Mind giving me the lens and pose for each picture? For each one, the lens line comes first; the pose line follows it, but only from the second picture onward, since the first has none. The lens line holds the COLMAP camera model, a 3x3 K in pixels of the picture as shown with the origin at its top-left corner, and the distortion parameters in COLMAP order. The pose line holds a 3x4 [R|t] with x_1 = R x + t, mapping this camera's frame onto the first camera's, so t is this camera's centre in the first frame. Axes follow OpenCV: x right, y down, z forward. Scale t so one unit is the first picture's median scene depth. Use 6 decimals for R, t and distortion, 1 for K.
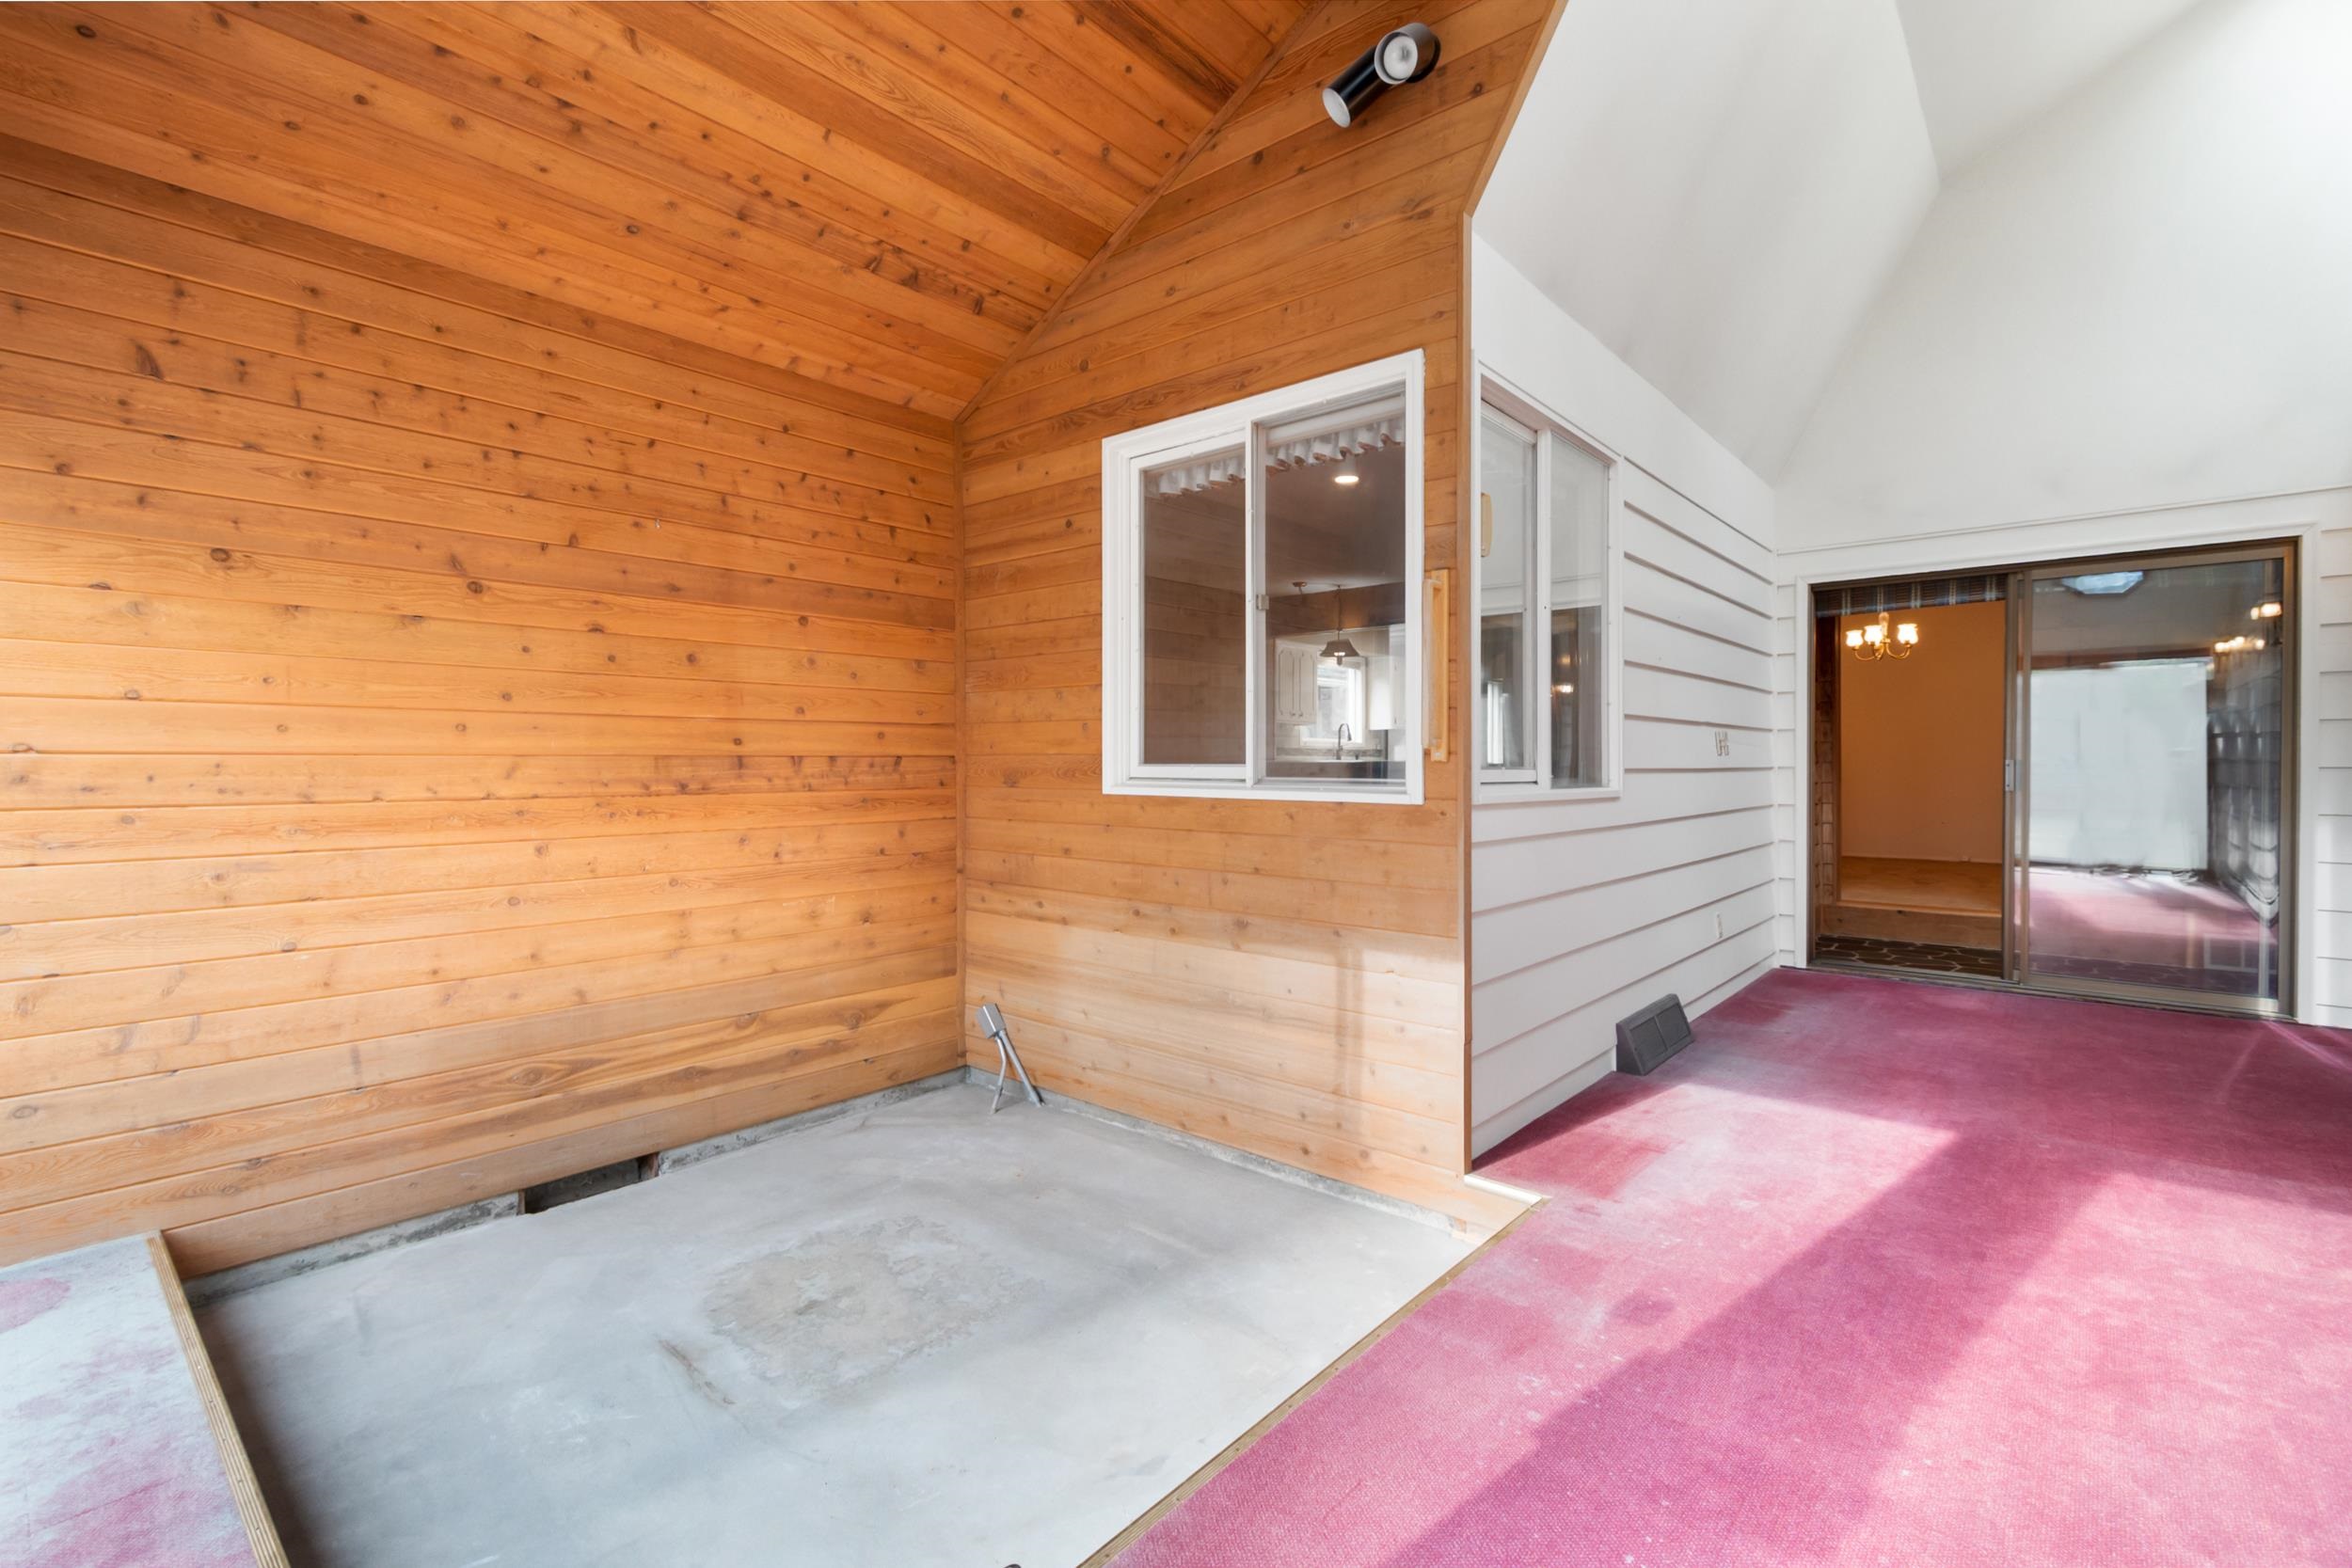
lens RADIAL K [[1064.4, 0, 1165.0], [0, 1064.4, 764.8], [0, 0, 1]] dist [0.000898, -0.000932]
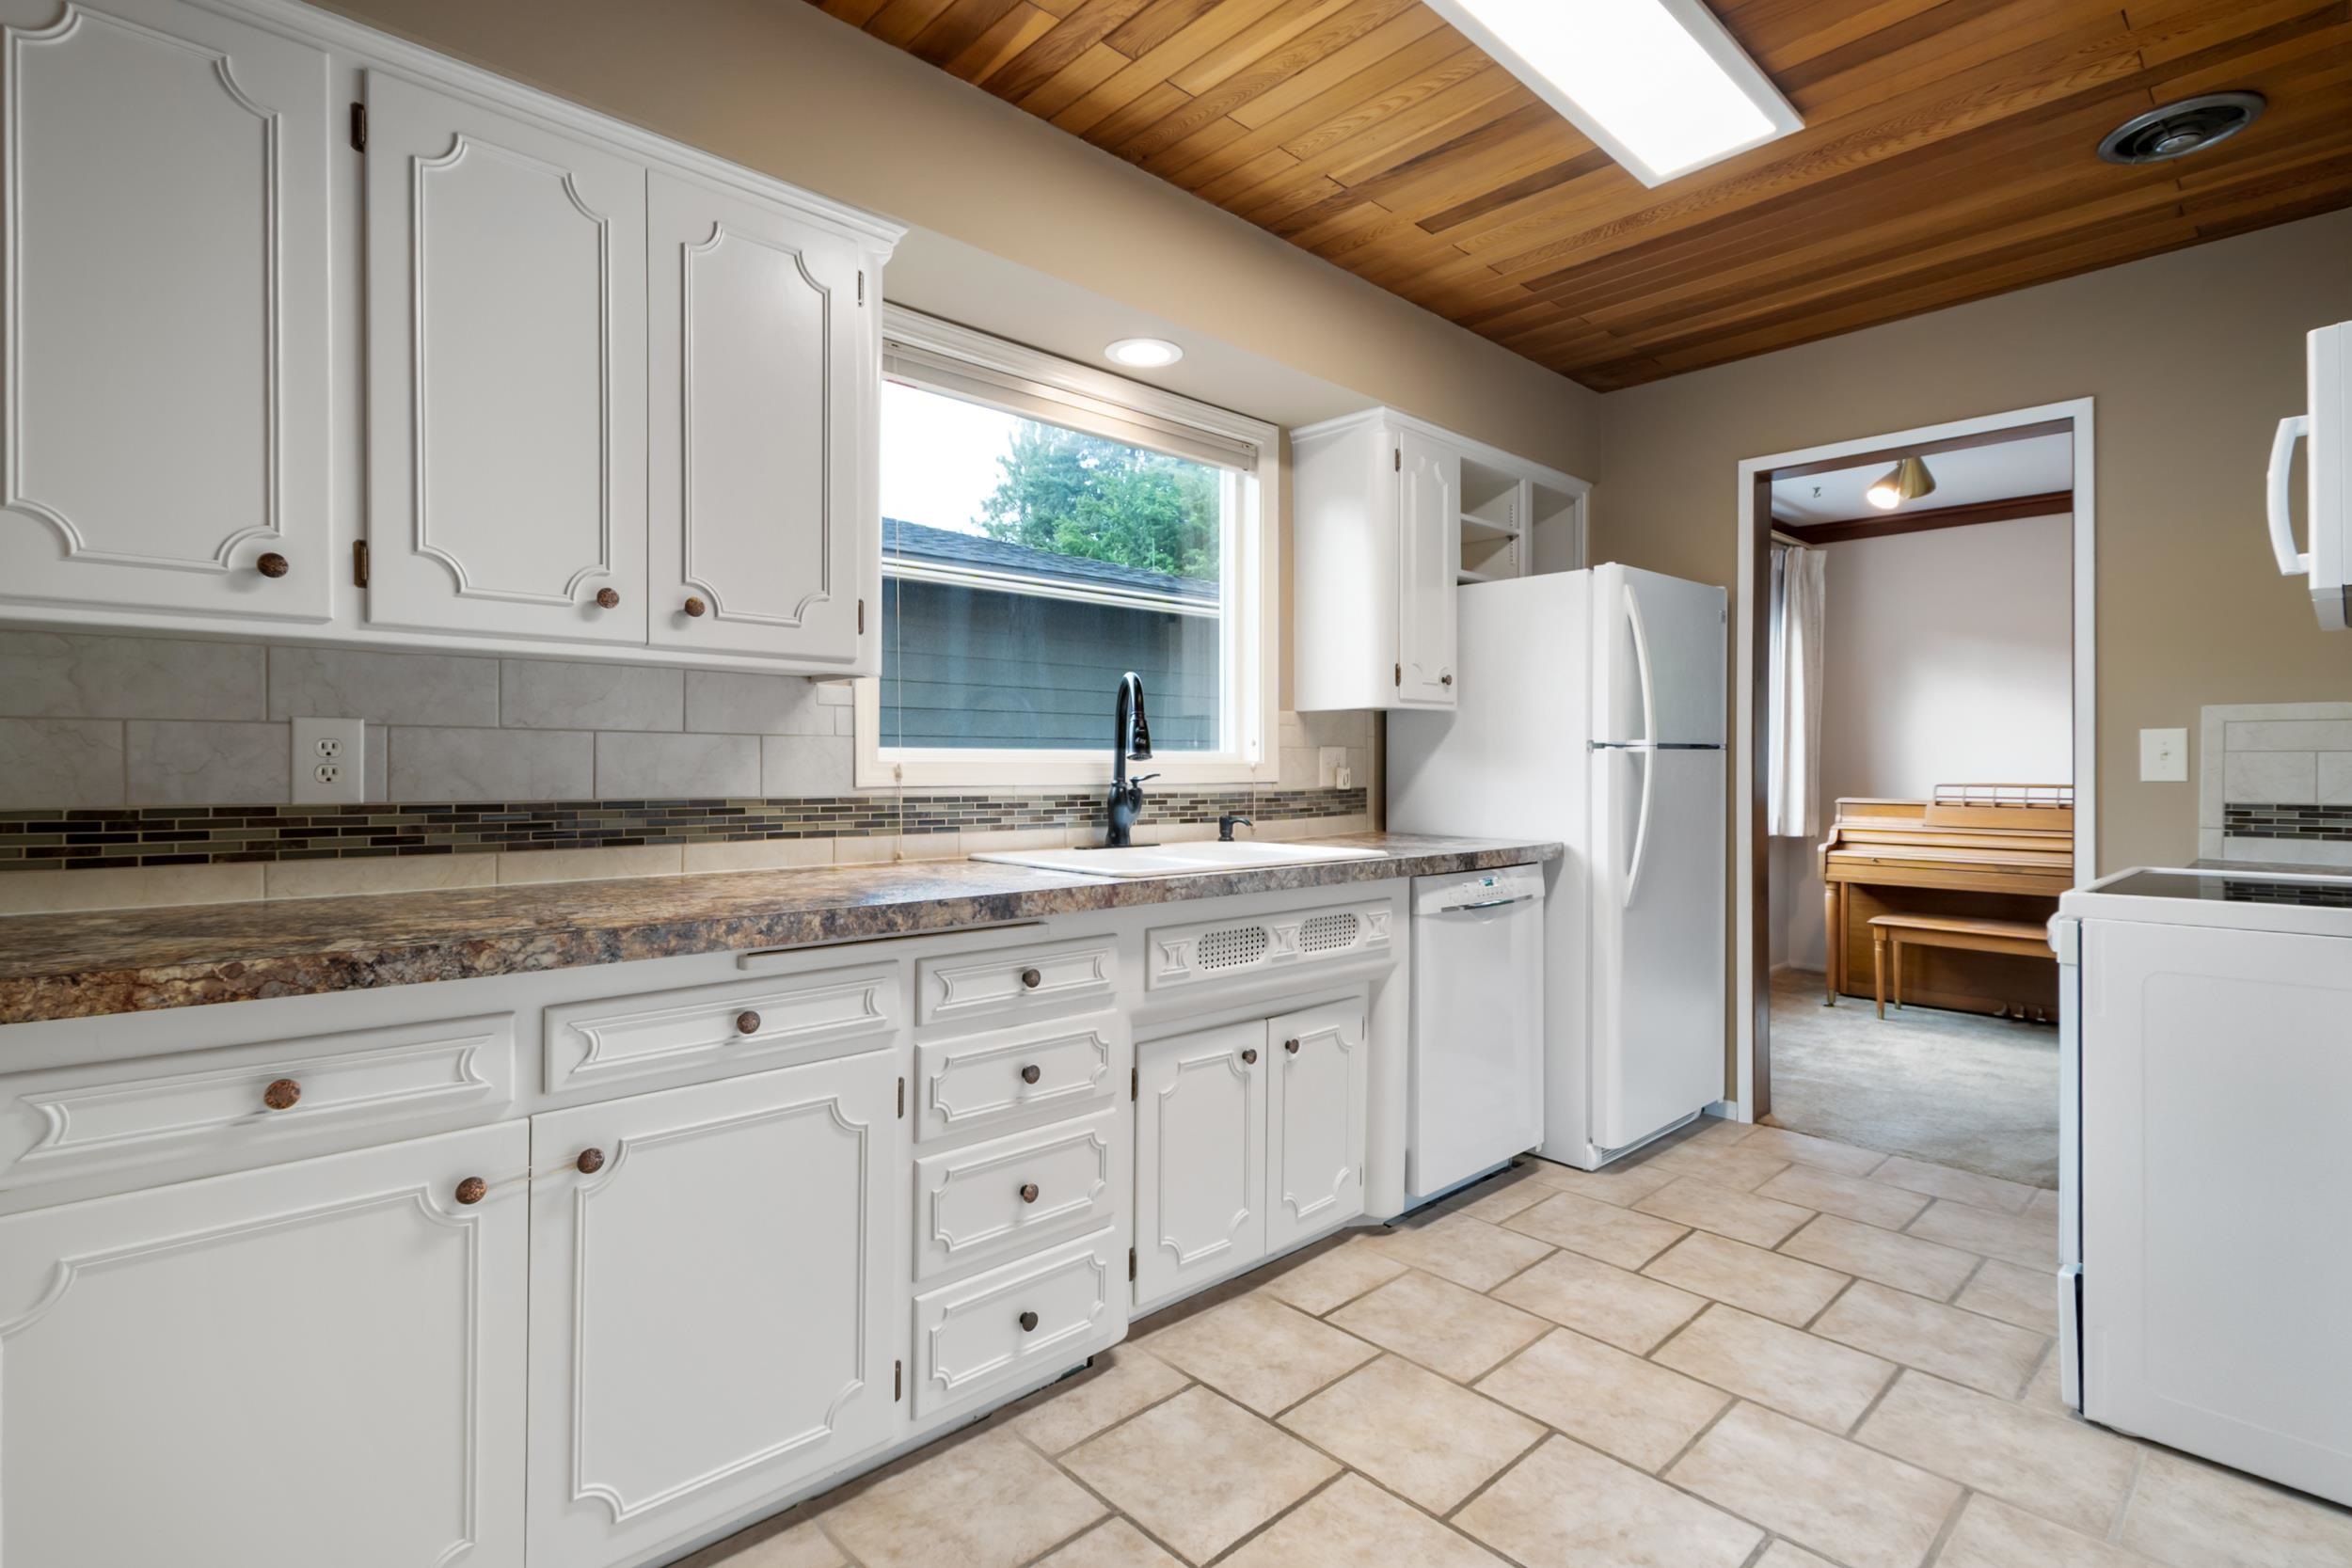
lens RADIAL K [[1117.1, 0, 1150.0], [0, 1117.1, 764.8], [0, 0, 1]] dist [0.002391, -0.000299]
pose [[0.993065, -0.001812, -0.117556, 0.198818], [0.001647, 0.999998, -0.001503, -0.021615], [0.117558, 0.001299, 0.993065, 0.777367]]
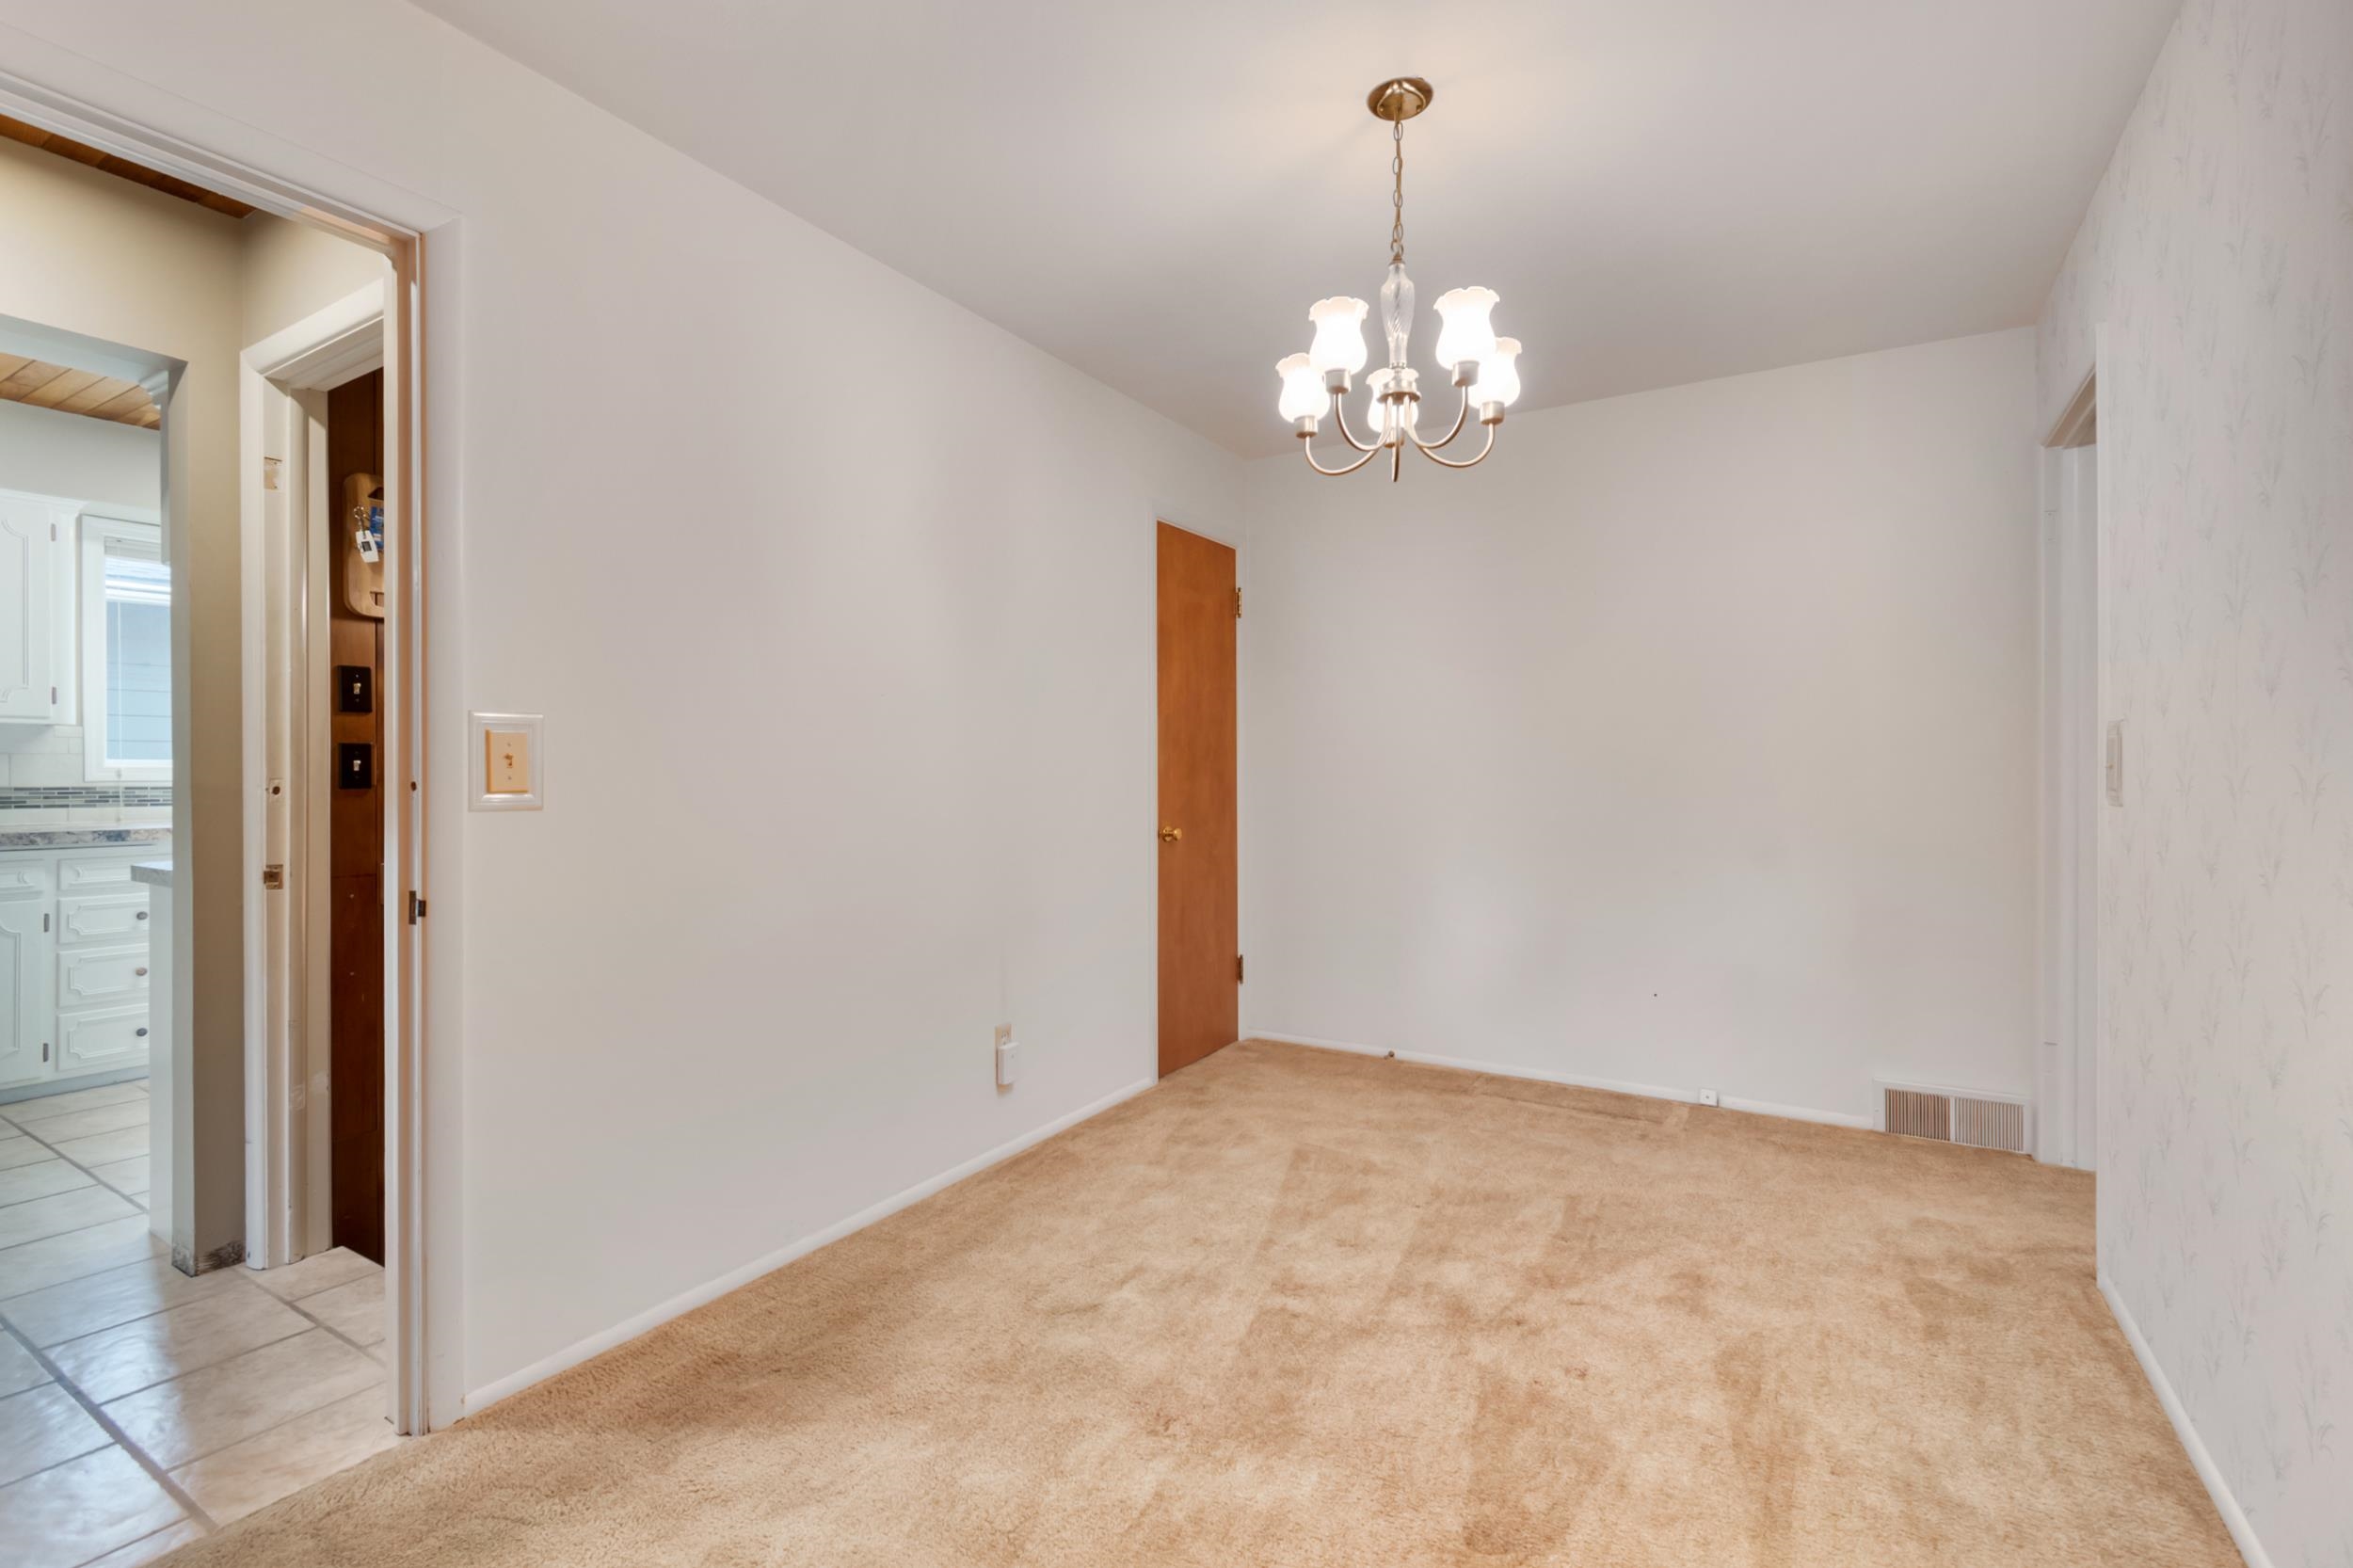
lens RADIAL K [[1065.0, 0, 1165.5], [0, 1065.0, 764.8], [0, 0, 1]] dist [0.000898, -0.000932]
pose [[0.987371, 0.000157, 0.158426, 0.419908], [0.000273, 0.999996, -0.002694, -0.022399], [-0.158426, 0.002704, 0.987367, 0.564767]]
